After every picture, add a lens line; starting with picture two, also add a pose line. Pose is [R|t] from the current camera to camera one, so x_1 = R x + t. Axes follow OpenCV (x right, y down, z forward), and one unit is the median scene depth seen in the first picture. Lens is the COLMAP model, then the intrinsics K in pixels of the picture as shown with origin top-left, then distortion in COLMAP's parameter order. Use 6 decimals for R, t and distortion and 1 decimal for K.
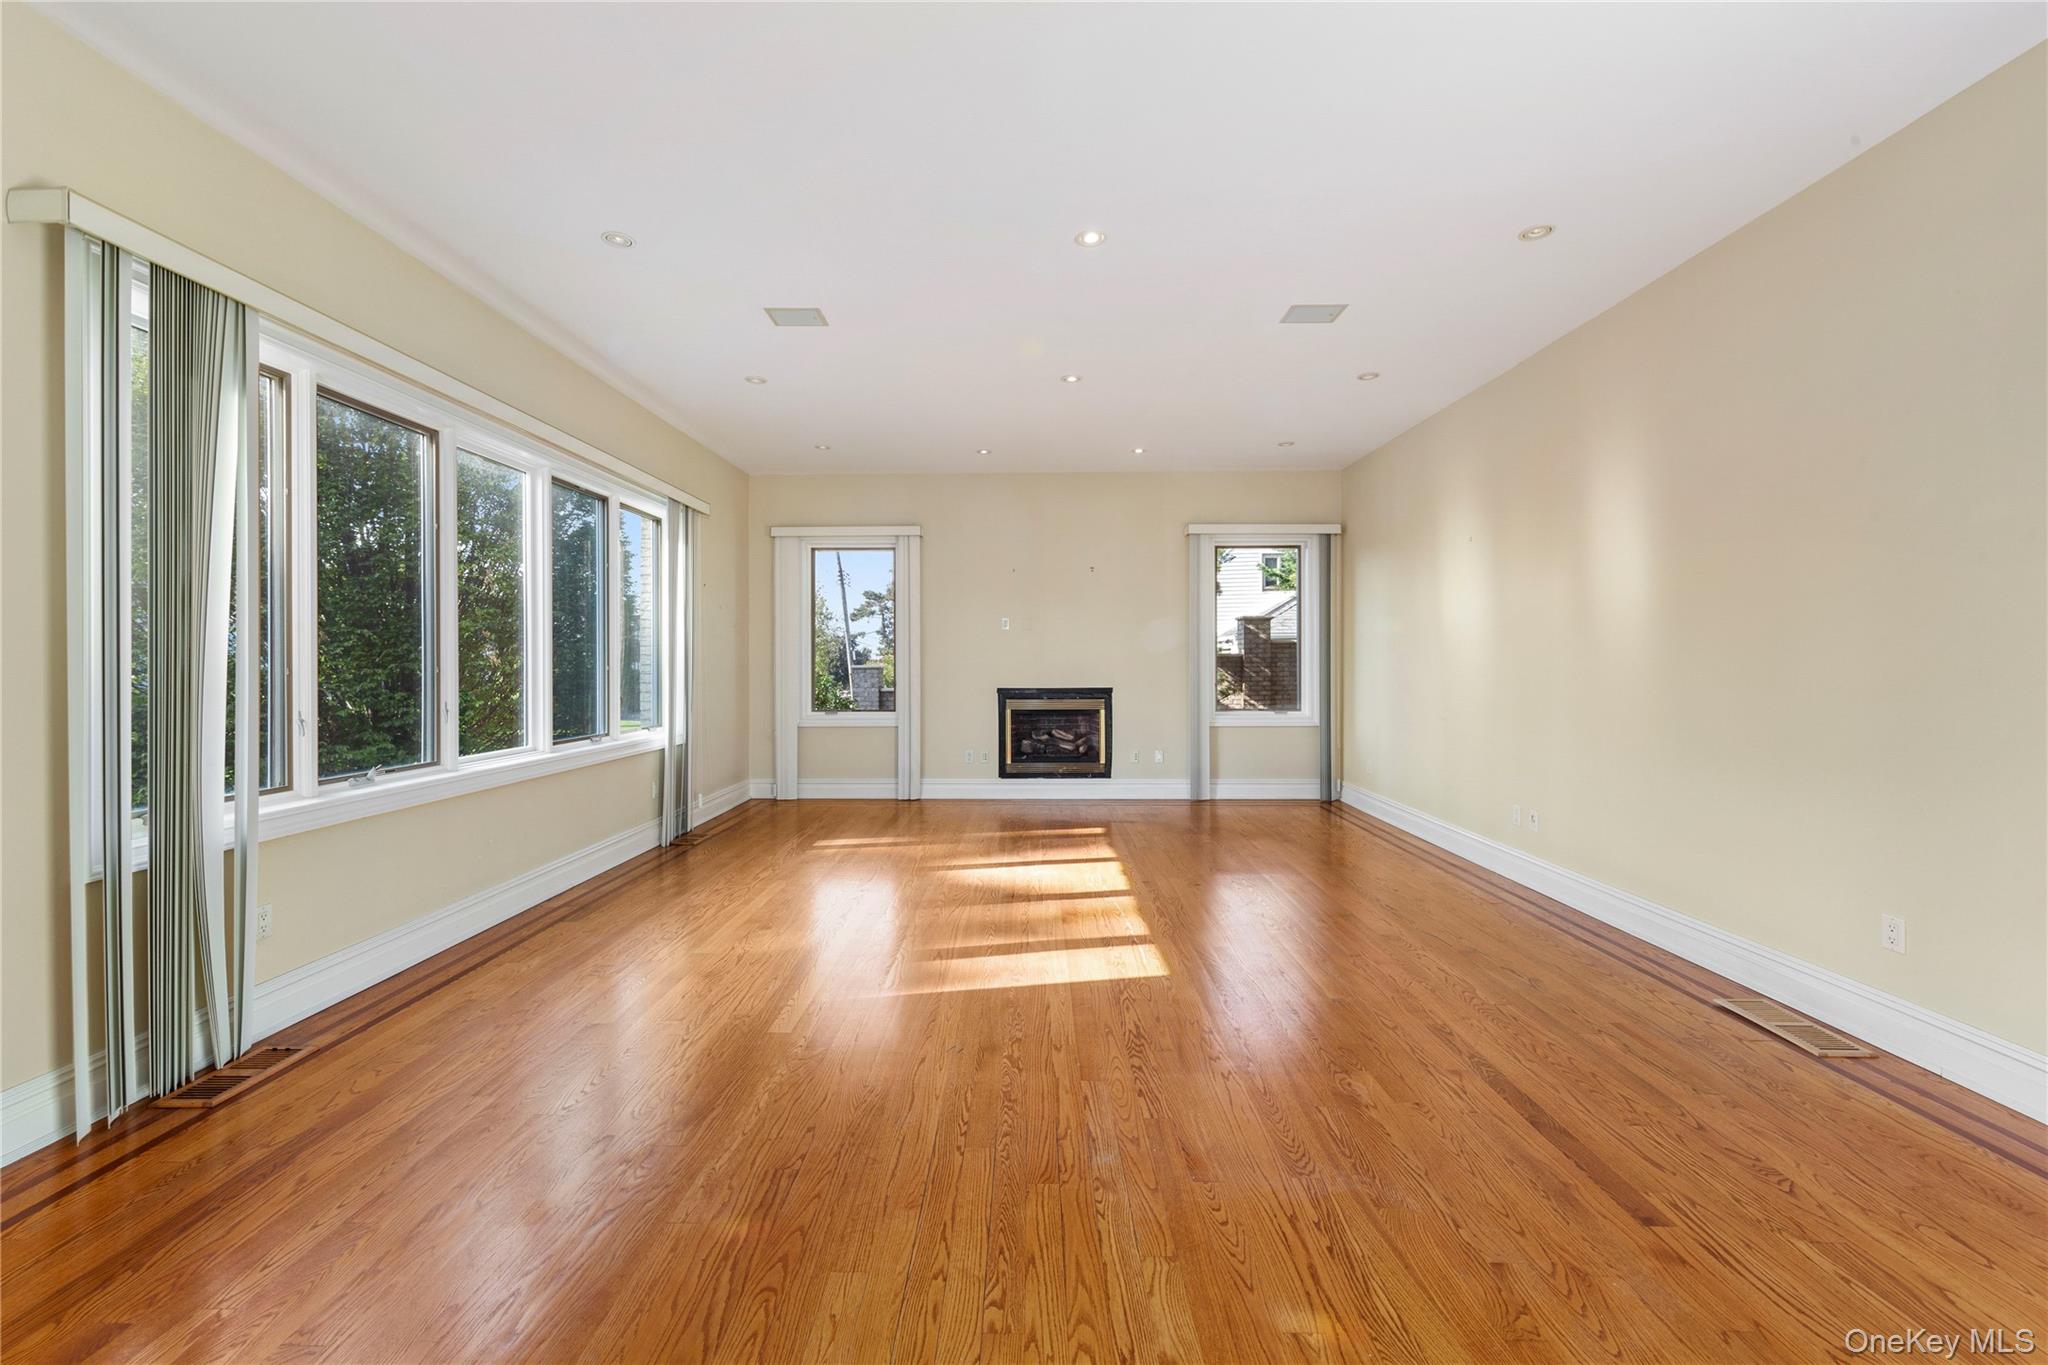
lens RADIAL K [[789.1, 0, 1039.1], [0, 789.1, 675.5], [0, 0, 1]] dist [0.003588, -0.000444]
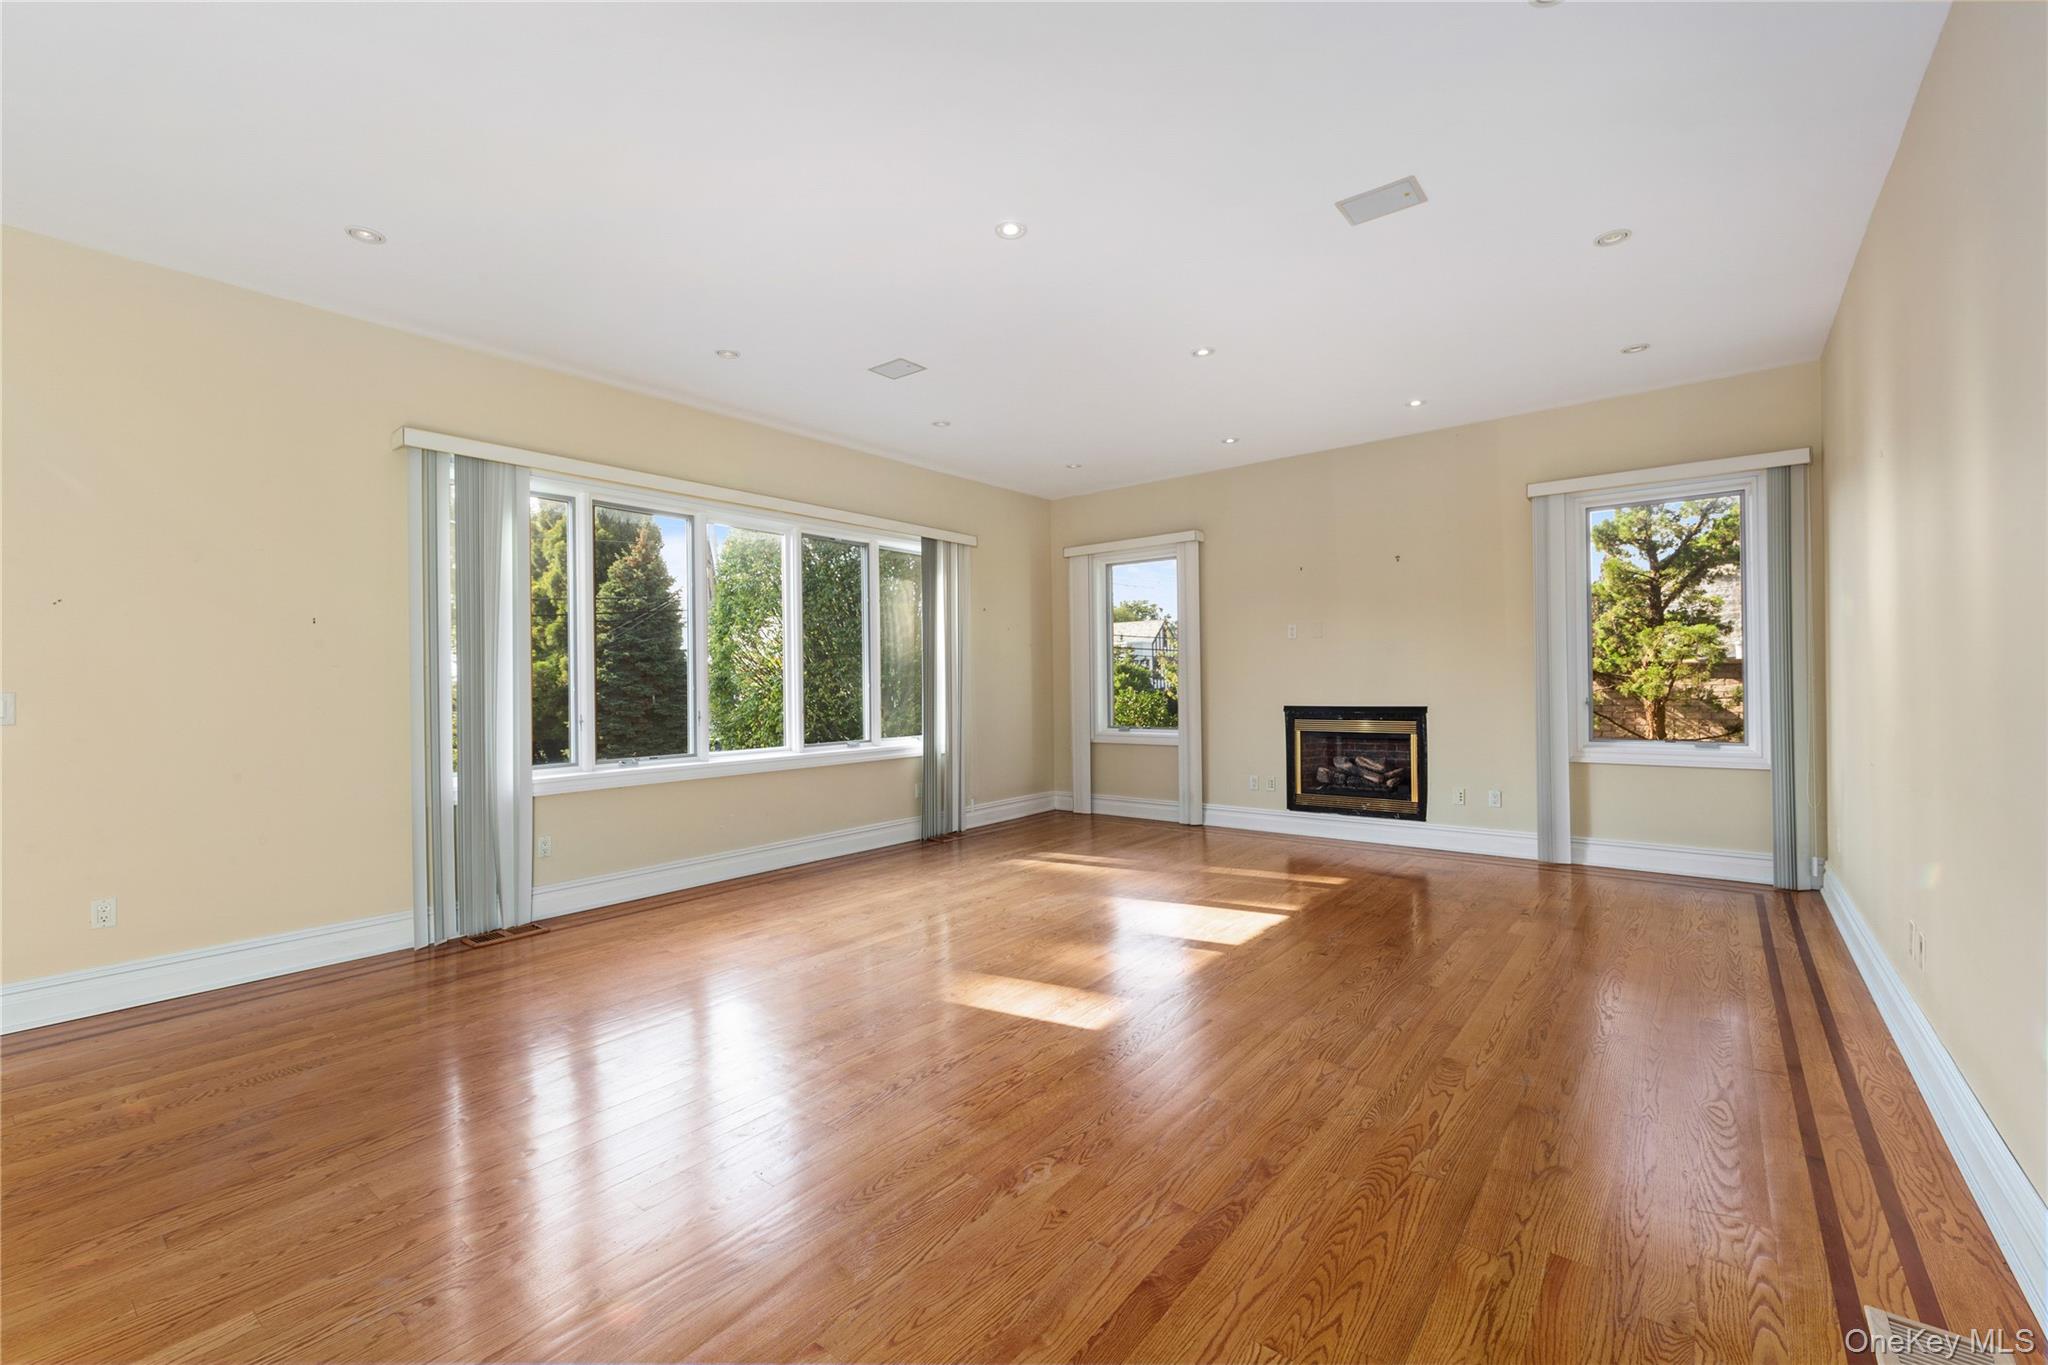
lens RADIAL K [[848.7, 0, 1014.6], [0, 848.7, 687.0], [0, 0, 1]] dist [0.004151, -0.000955]
pose [[0.792522, -0.004676, -0.609825, 0.283834], [0.000251, 0.999973, -0.007342, 0.002046], [0.609843, 0.005665, 0.792502, 0.080622]]
